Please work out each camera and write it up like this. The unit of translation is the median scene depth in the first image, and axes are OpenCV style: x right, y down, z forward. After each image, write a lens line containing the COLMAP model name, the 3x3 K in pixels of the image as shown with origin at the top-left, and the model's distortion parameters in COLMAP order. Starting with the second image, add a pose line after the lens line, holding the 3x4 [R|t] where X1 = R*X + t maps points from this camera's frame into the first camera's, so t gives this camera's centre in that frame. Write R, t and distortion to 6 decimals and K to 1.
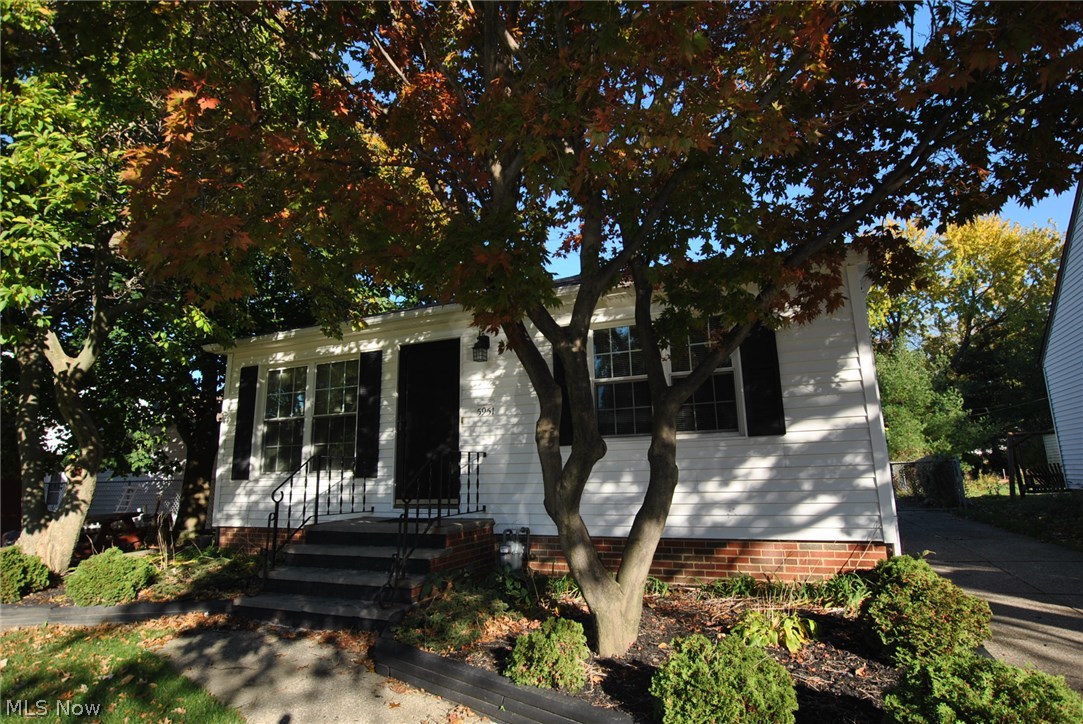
lens RADIAL K [[566.8, 0, 543.0], [0, 566.8, 359.1], [0, 0, 1]] dist [-0.025116, 0.001893]
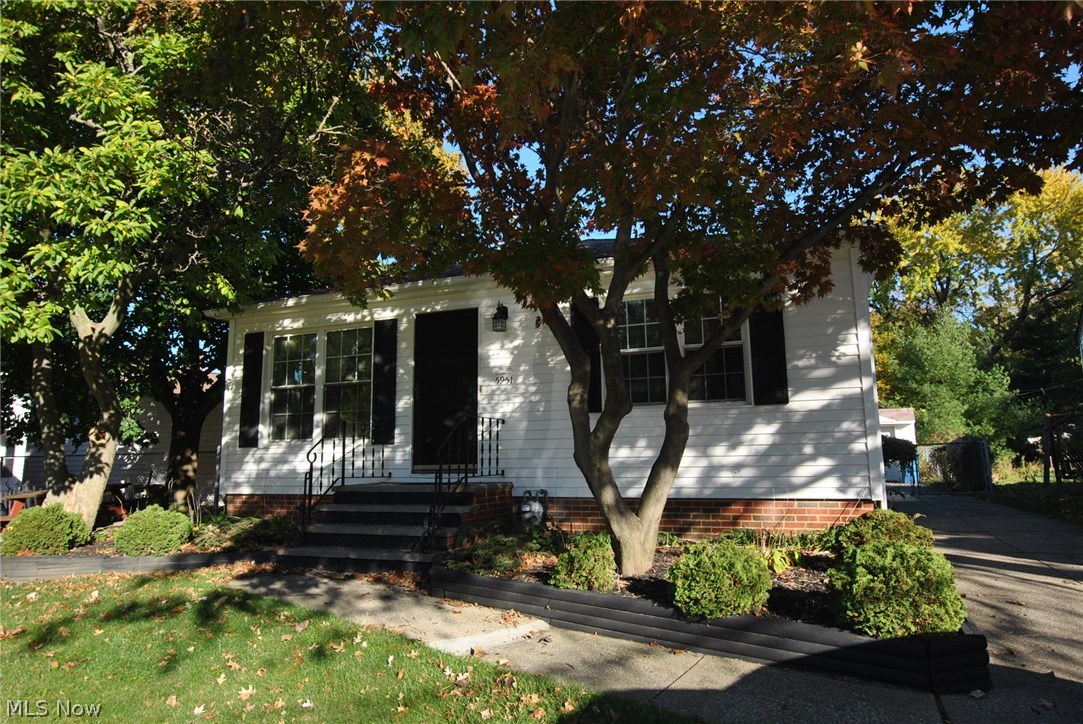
lens RADIAL K [[685.0, 0, 540.7], [0, 685.0, 360.0], [0, 0, 1]] dist [-0.007617, -0.002252]
pose [[0.999758, 0.012599, 0.018048, -0.070934], [-0.013499, 0.998627, 0.050619, -0.010249], [-0.017385, -0.050850, 0.998555, -0.297495]]
